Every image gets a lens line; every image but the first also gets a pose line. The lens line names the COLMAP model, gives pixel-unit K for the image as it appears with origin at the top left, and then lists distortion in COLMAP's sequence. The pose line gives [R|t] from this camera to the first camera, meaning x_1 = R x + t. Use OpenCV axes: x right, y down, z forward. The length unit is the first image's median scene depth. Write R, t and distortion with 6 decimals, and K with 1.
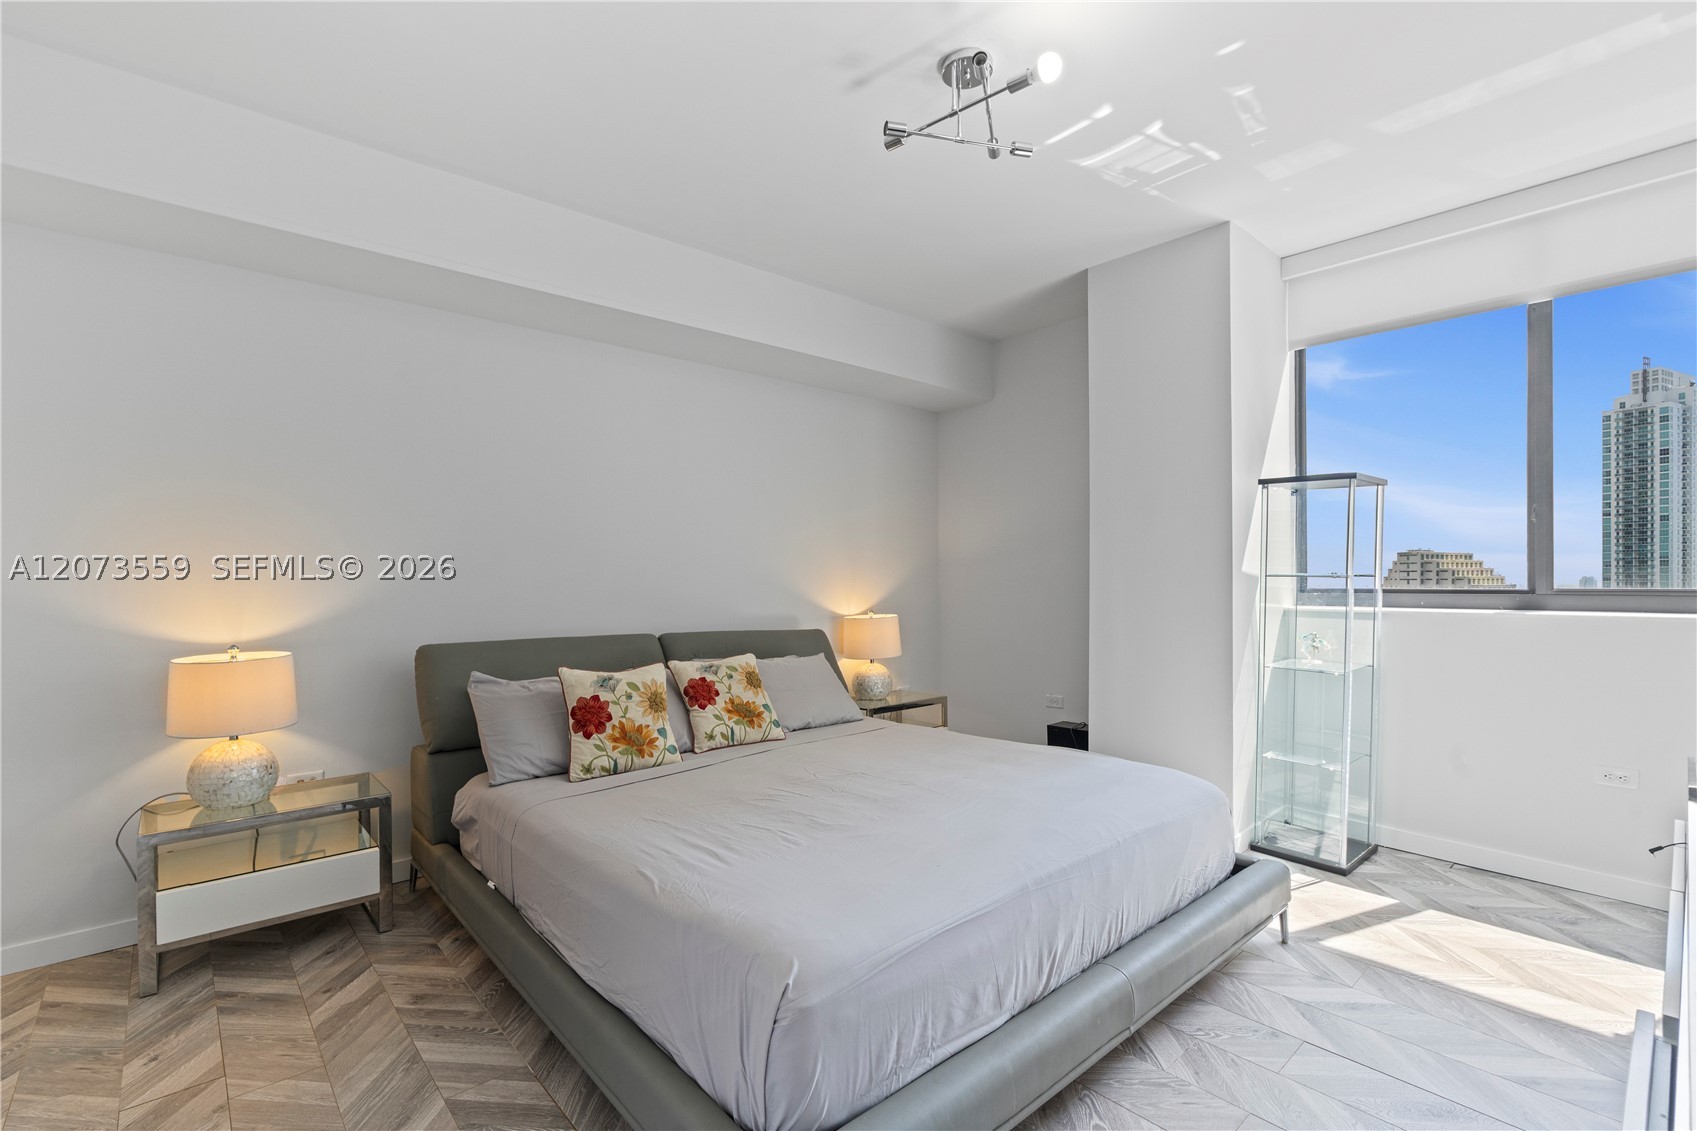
lens RADIAL K [[765.6, 0, 837.2], [0, 765.6, 584.0], [0, 0, 1]] dist [-0.004083, 0.002545]
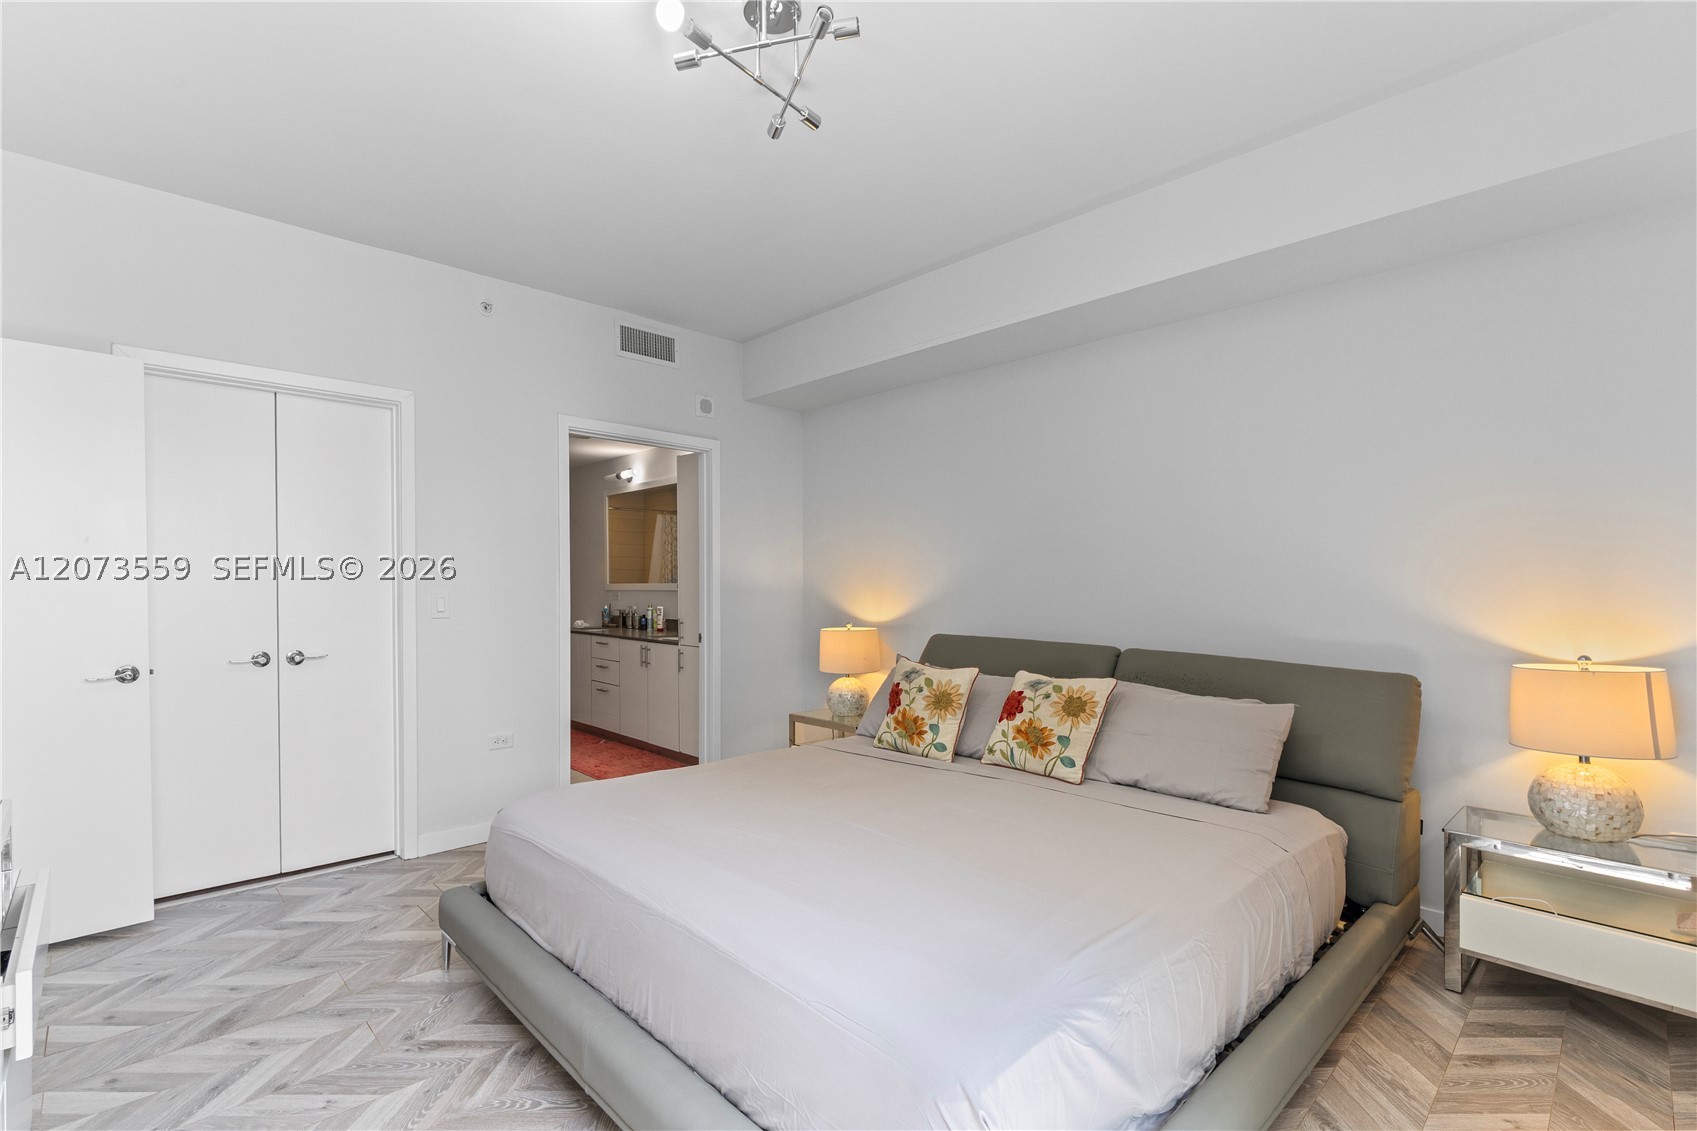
lens RADIAL K [[765.6, 0, 805.6], [0, 765.6, 584.2], [0, 0, 1]] dist [-0.004083, 0.002545]
pose [[0.001971, -0.001811, -0.999996, 0.815340], [-0.006174, 0.999979, -0.001823, -0.002729], [0.999979, 0.006178, 0.001960, 0.802915]]
